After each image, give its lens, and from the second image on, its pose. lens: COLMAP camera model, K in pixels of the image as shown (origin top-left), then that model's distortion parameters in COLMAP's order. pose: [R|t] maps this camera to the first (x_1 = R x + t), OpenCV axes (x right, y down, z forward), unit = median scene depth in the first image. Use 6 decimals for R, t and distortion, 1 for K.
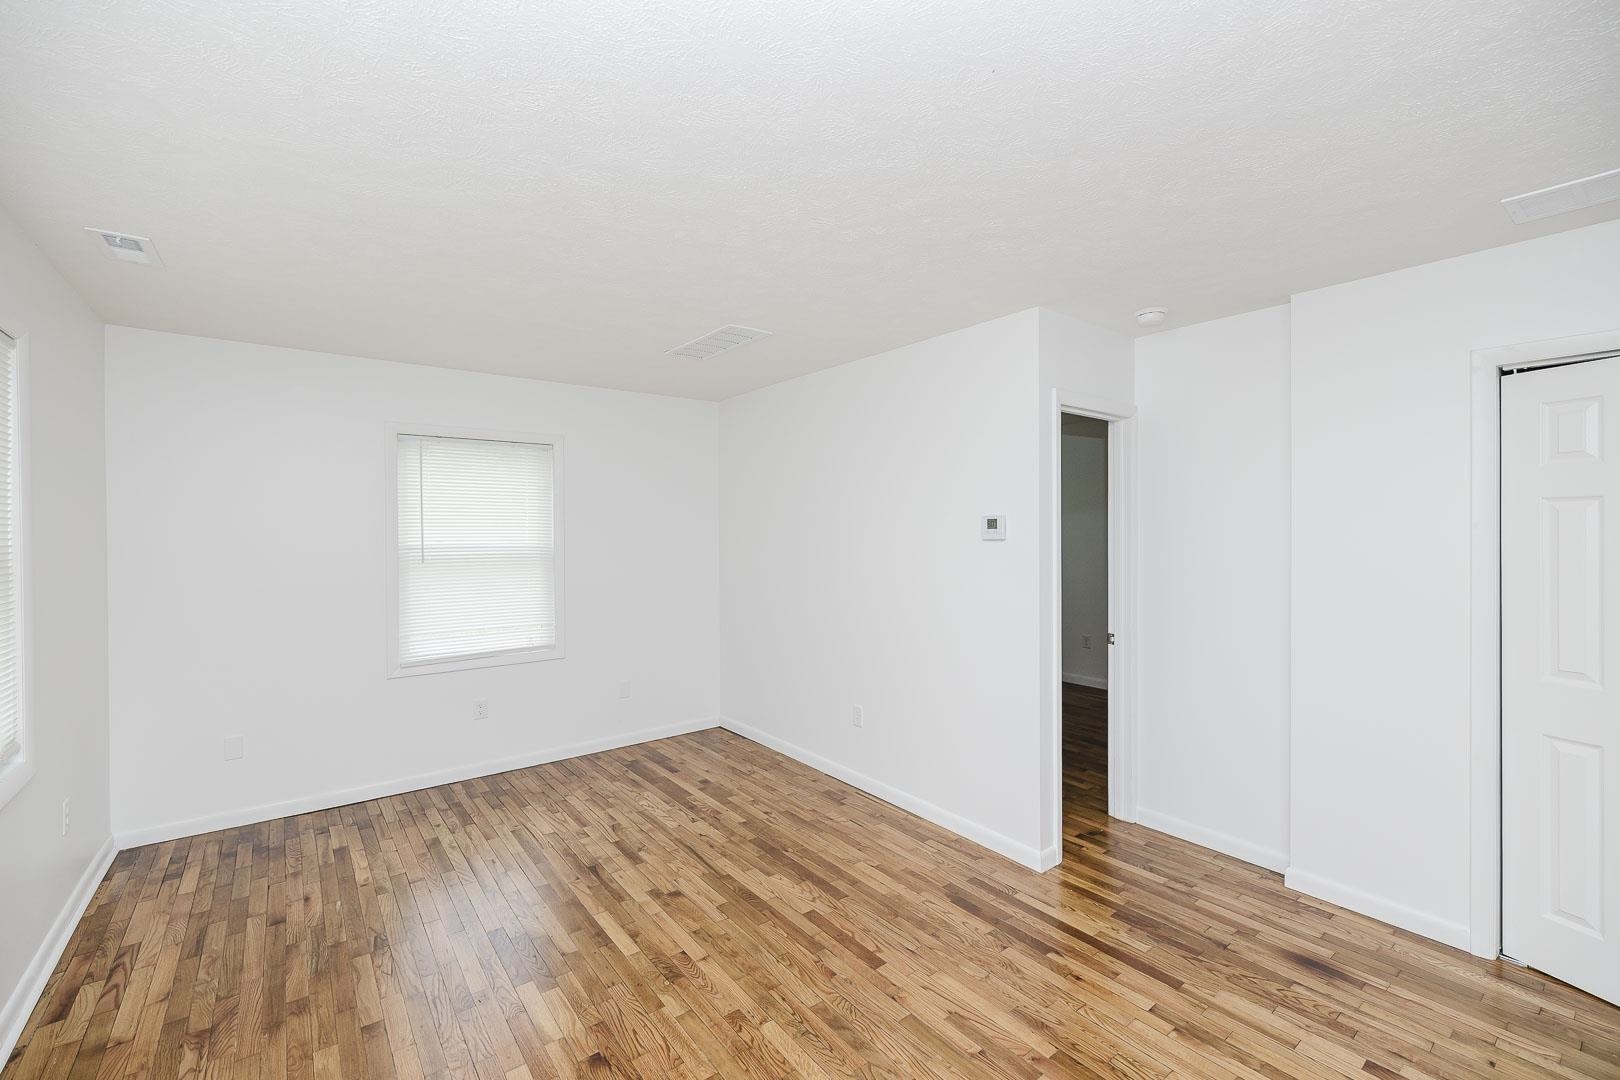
lens RADIAL K [[678.9, 0, 812.0], [0, 678.9, 531.0], [0, 0, 1]] dist [0.001244, -0.000659]
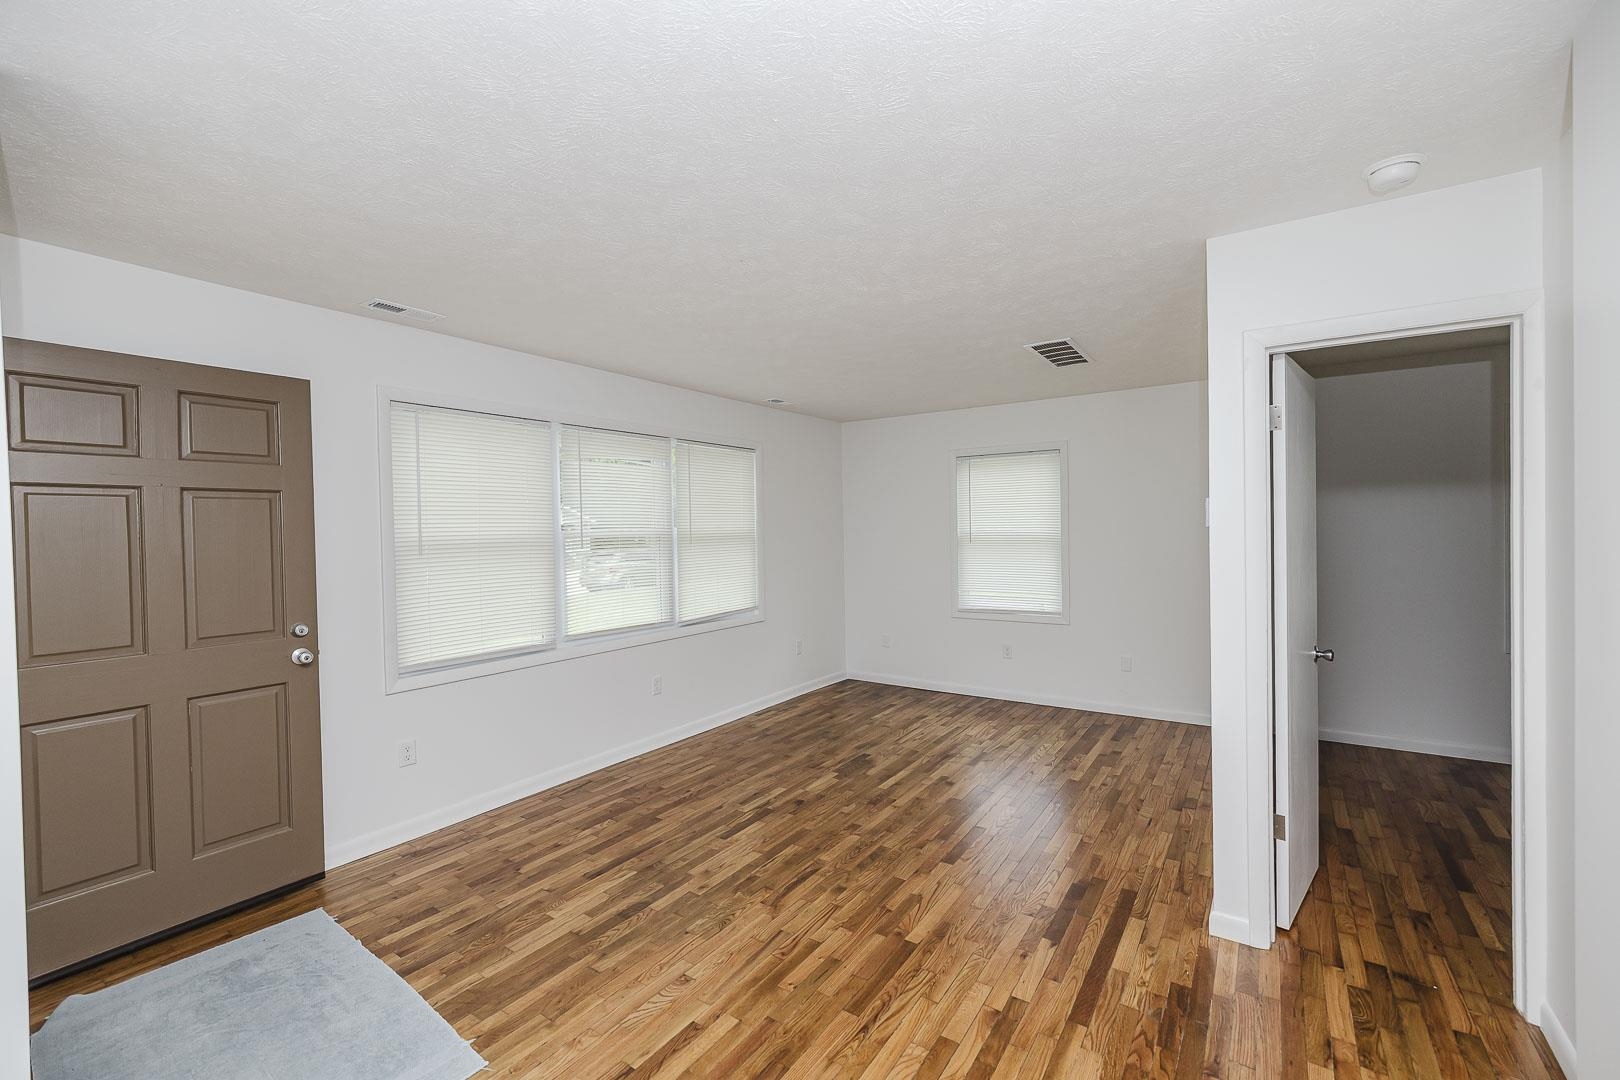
lens RADIAL K [[678.9, 0, 816.8], [0, 678.9, 540.0], [0, 0, 1]] dist [0.001244, -0.000659]
pose [[0.313988, 0.019106, -0.949235, 0.898255], [0.012148, 0.999635, 0.024139, 0.003361], [0.949349, -0.019110, 0.313641, 0.283790]]
